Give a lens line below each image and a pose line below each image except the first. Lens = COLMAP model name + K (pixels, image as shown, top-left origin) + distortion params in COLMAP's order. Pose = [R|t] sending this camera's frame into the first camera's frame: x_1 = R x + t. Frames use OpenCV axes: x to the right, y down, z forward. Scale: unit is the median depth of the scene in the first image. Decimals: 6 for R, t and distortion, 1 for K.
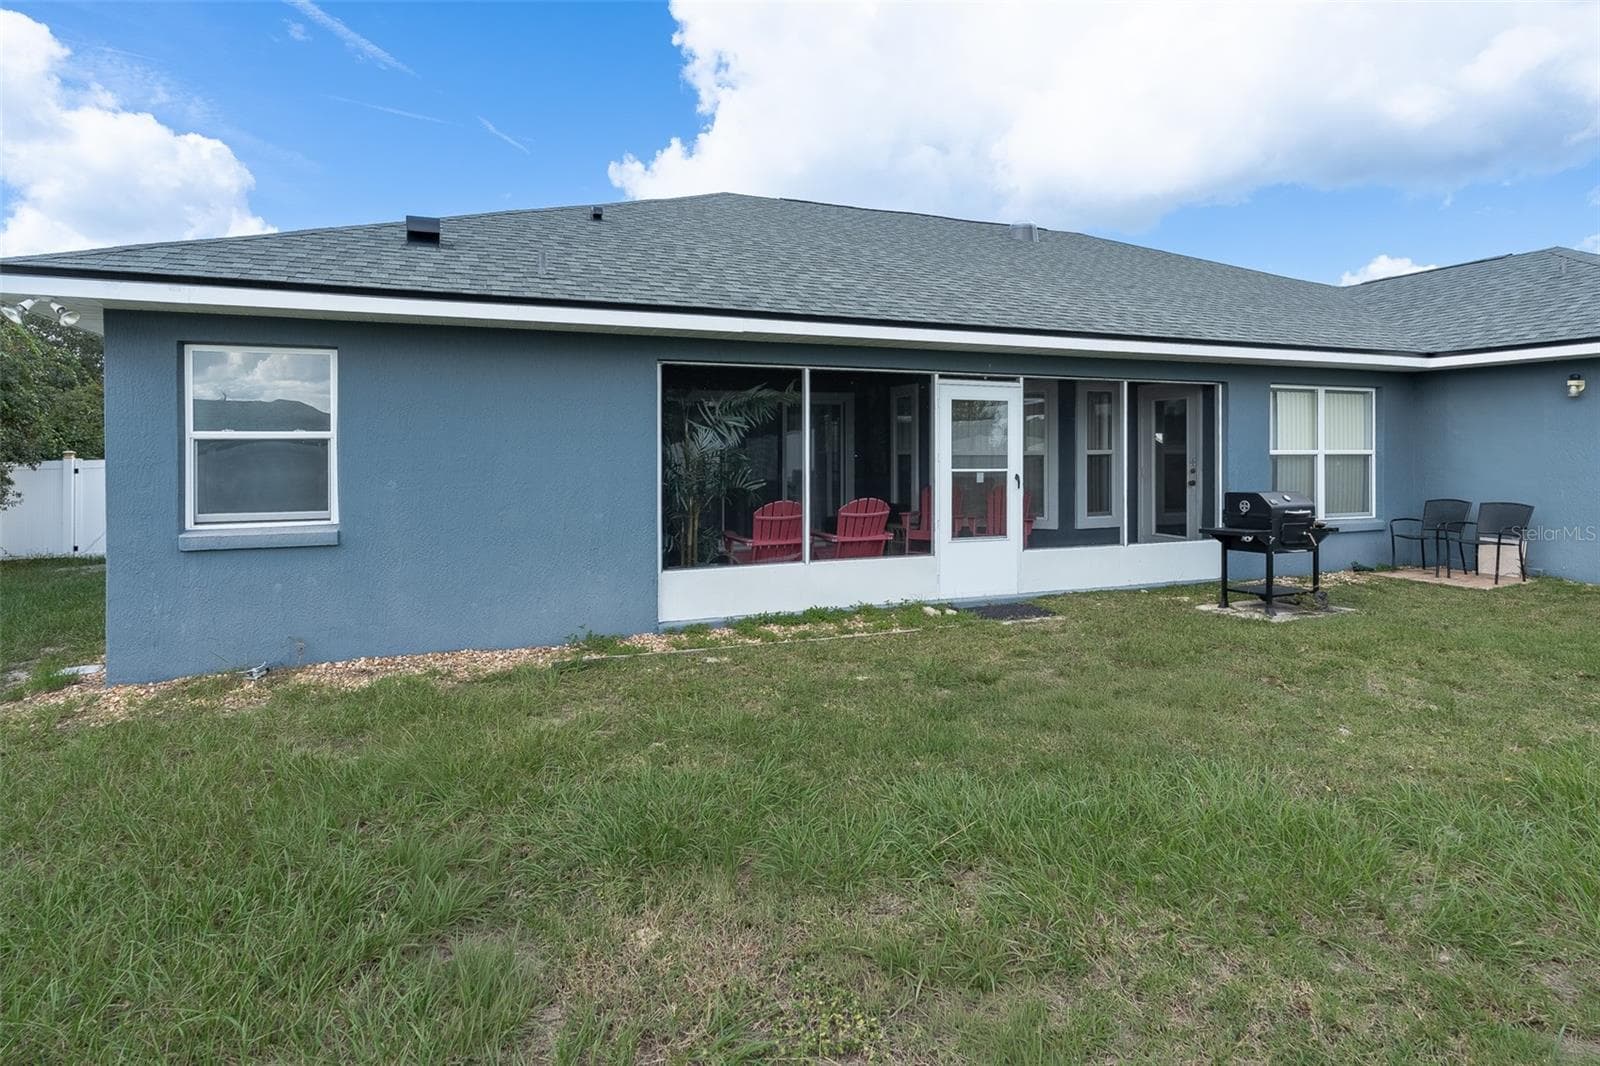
lens RADIAL K [[778.5, 0, 798.7], [0, 778.5, 453.6], [0, 0, 1]] dist [-0.014188, -0.000232]
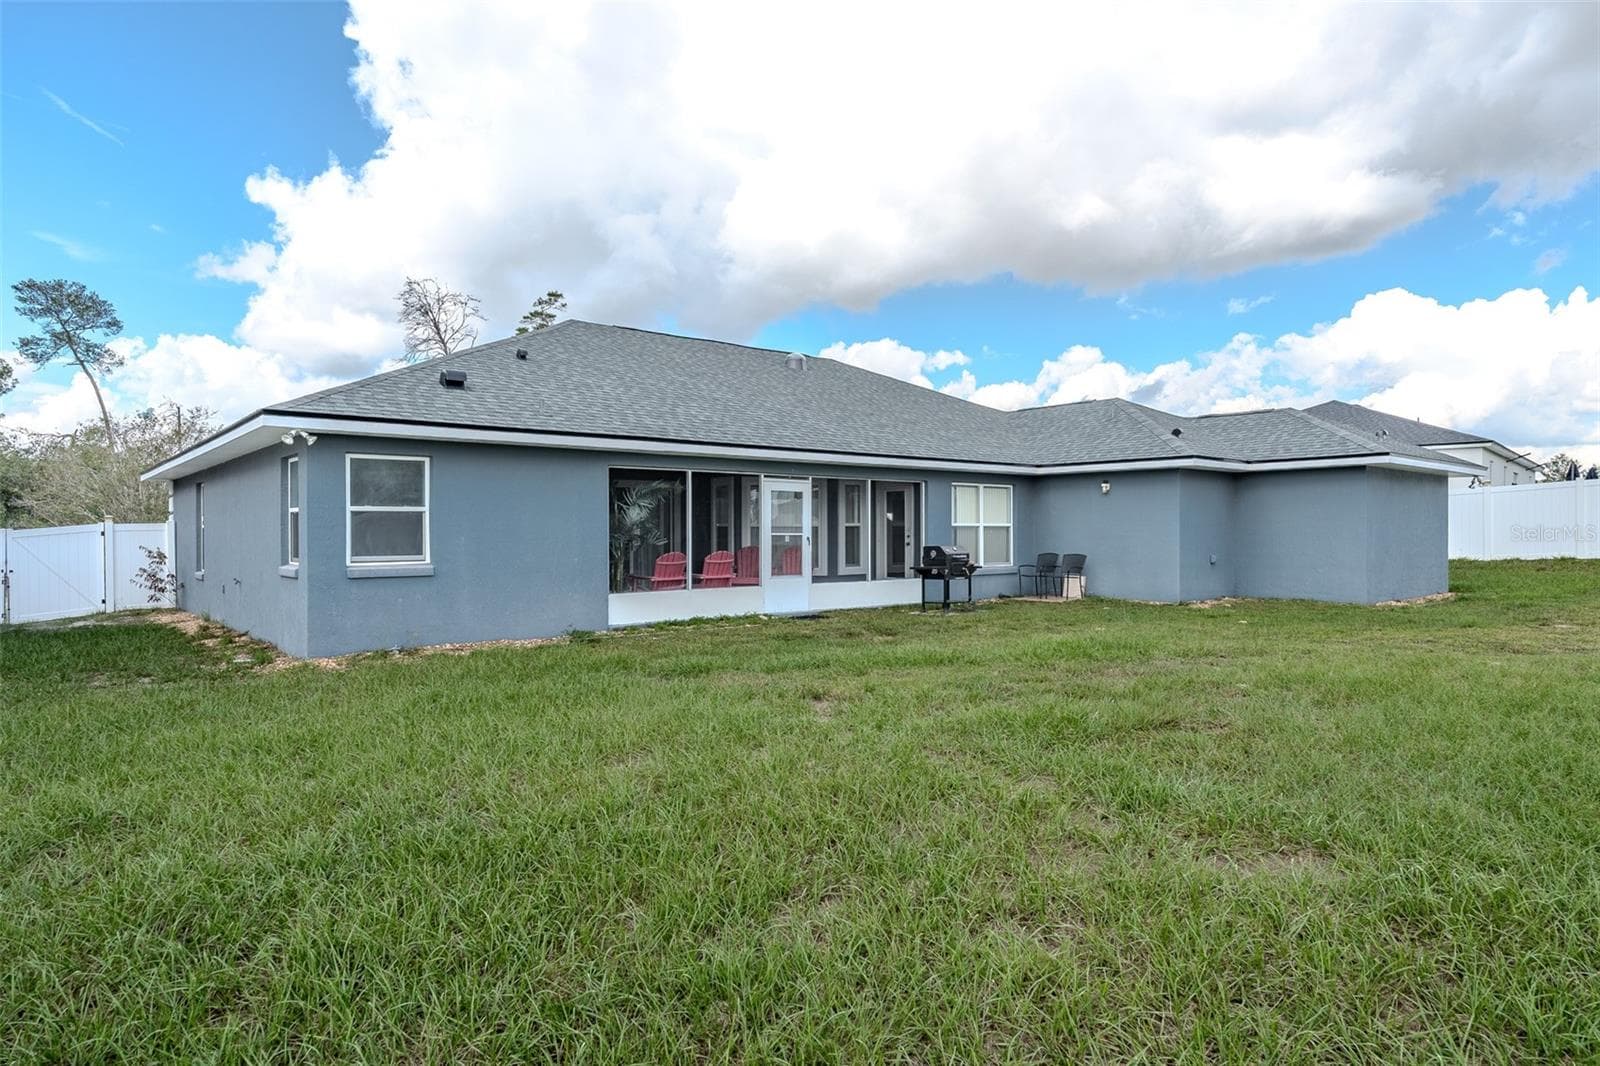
lens RADIAL K [[977.7, 0, 800.0], [0, 977.7, 533.0], [0, 0, 1]] dist [-0.048184, -0.000788]
pose [[0.942959, -0.000872, 0.332907, -0.407812], [0.003720, 0.999962, -0.007919, 0.034362], [-0.332887, 0.008706, 0.942927, -0.903812]]
